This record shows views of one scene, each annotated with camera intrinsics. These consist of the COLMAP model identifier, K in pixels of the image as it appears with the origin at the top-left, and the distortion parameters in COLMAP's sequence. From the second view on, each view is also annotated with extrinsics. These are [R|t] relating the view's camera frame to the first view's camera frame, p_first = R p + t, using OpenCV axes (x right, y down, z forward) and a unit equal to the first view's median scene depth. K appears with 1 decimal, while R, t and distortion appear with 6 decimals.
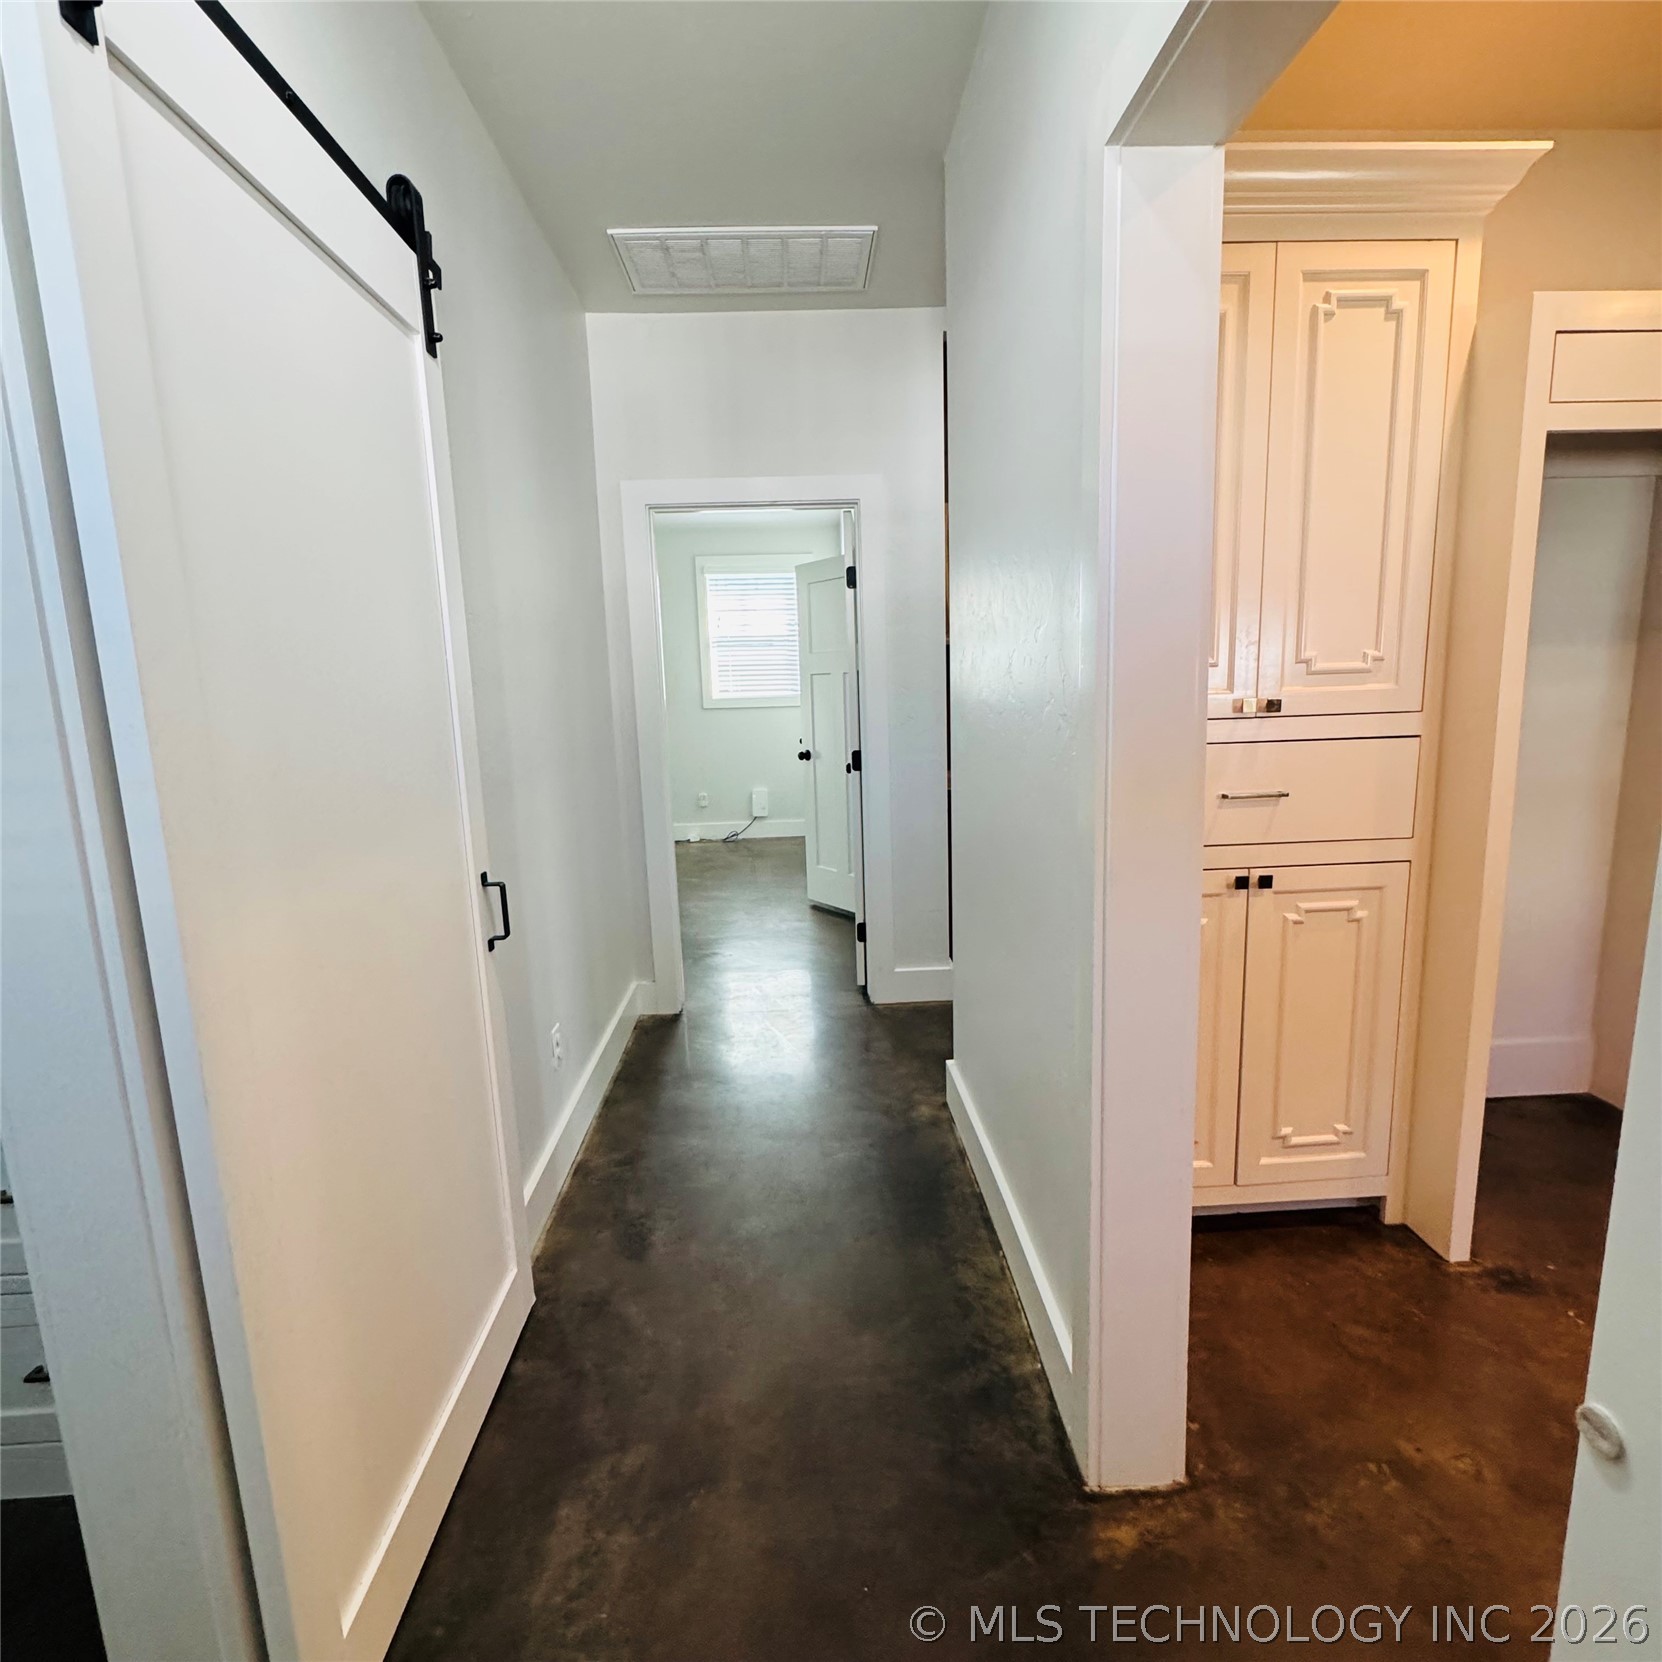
lens RADIAL K [[873.0, 0, 834.7], [0, 873.0, 829.5], [0, 0, 1]] dist [-0.003161, -0.001469]
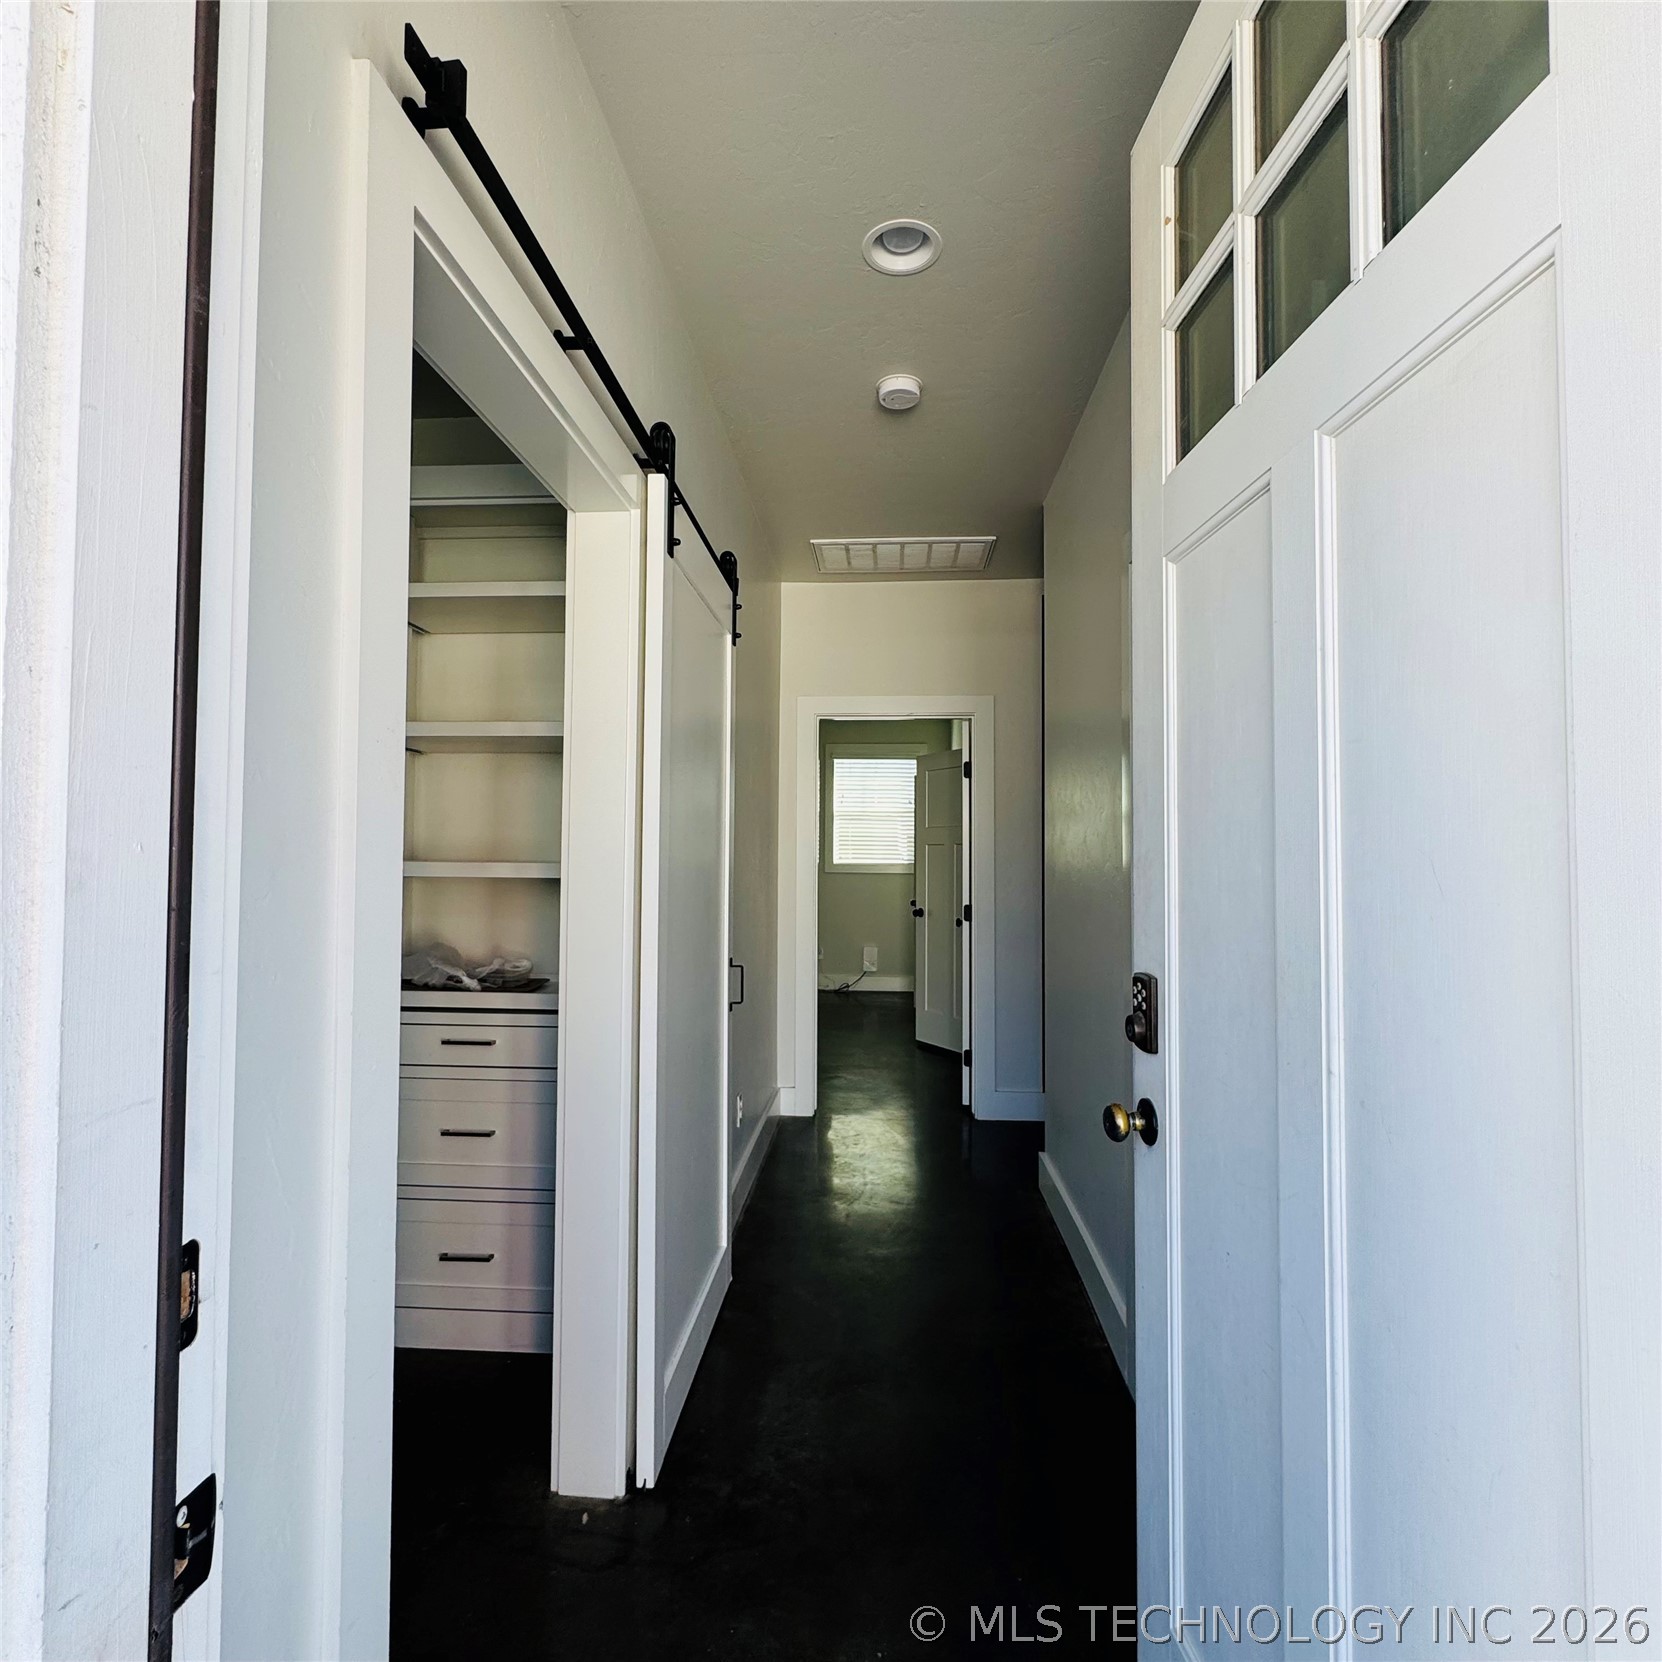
lens RADIAL K [[873.0, 0, 830.8], [0, 873.0, 826.7], [0, 0, 1]] dist [-0.003161, -0.001469]
pose [[0.992927, 0.034146, -0.113706, -0.039685], [-0.056299, 0.978637, -0.197736, 0.074584], [0.104525, 0.202739, 0.973638, -0.326239]]
